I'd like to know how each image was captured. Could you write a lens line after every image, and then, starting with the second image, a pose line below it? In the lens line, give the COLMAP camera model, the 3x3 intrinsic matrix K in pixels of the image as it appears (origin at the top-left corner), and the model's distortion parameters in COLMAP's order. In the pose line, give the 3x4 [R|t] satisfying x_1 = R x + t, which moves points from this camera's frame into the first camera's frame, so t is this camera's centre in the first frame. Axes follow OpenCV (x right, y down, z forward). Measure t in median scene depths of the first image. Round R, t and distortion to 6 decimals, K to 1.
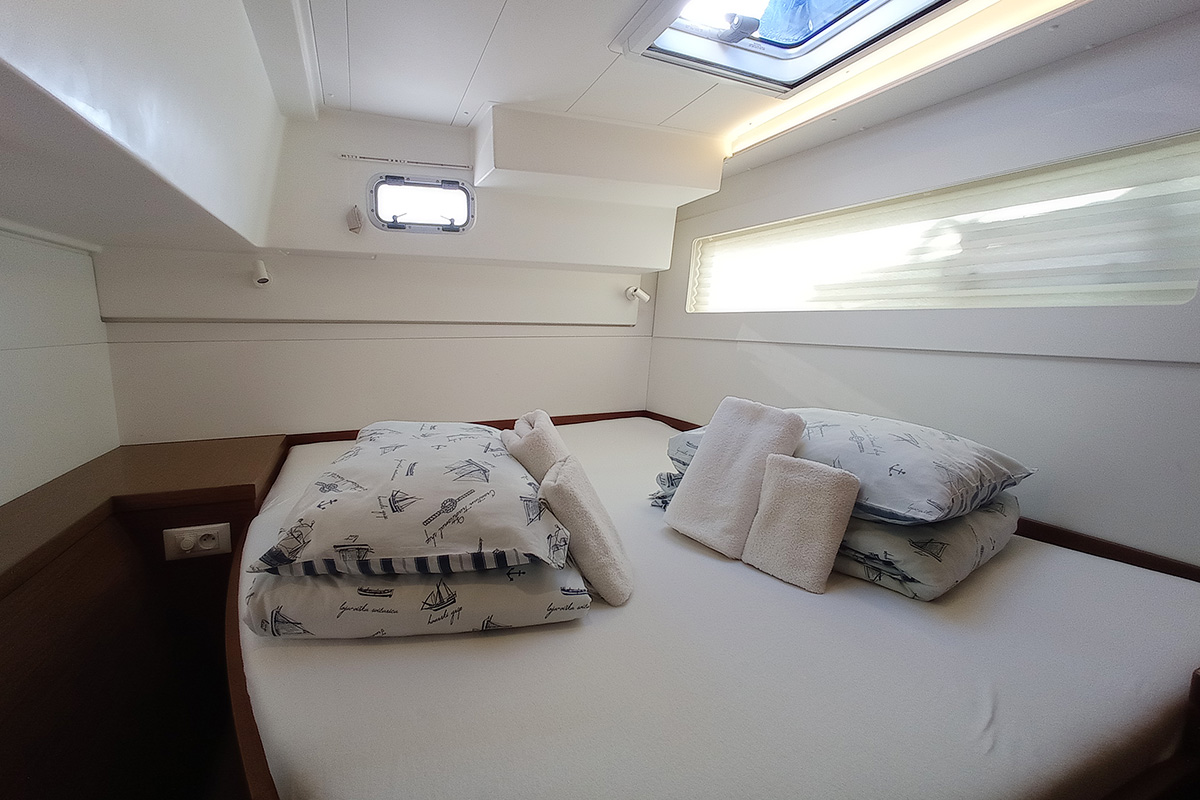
lens RADIAL K [[541.8, 0, 593.7], [0, 541.8, 397.7], [0, 0, 1]] dist [-0.038346, 0.010245]
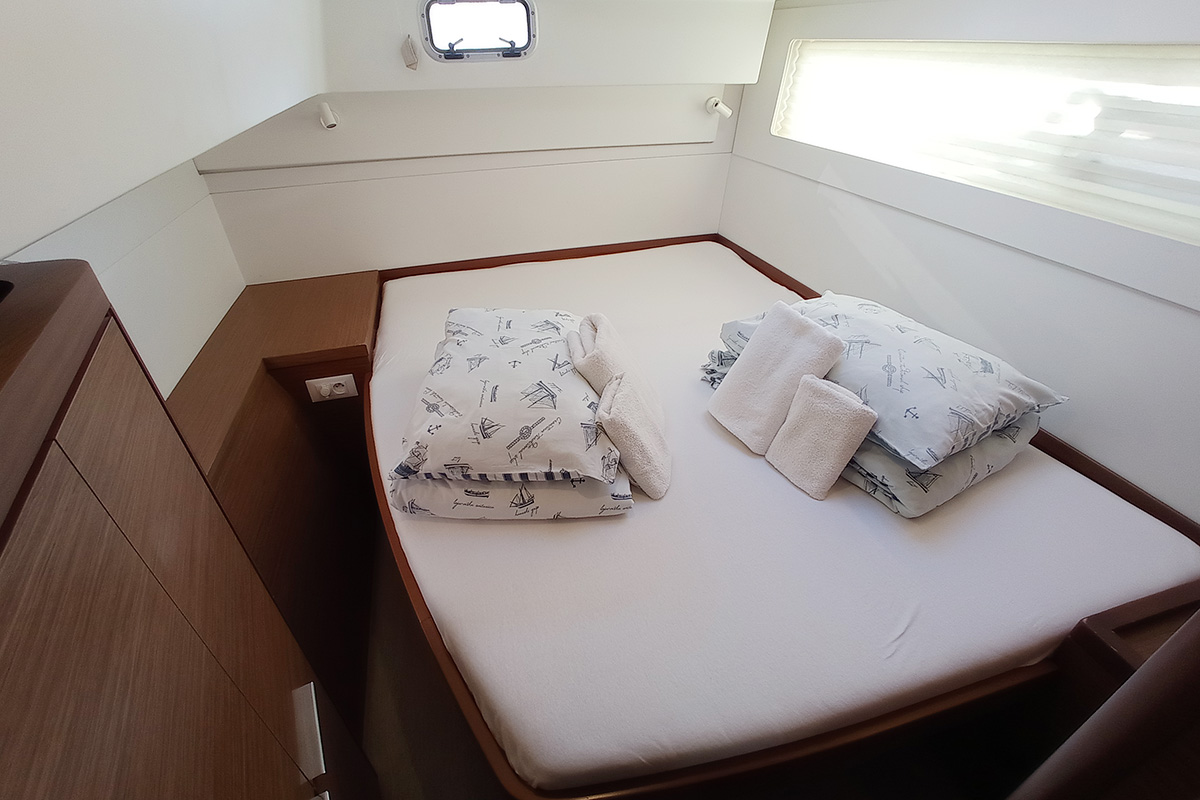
lens RADIAL K [[541.8, 0, 595.1], [0, 541.8, 397.6], [0, 0, 1]] dist [-0.038346, 0.010245]
pose [[0.990268, 0.060376, -0.125398, 0.042487], [0.001880, 0.895120, 0.445821, -0.364082], [0.139164, -0.441718, 0.886295, -0.066588]]
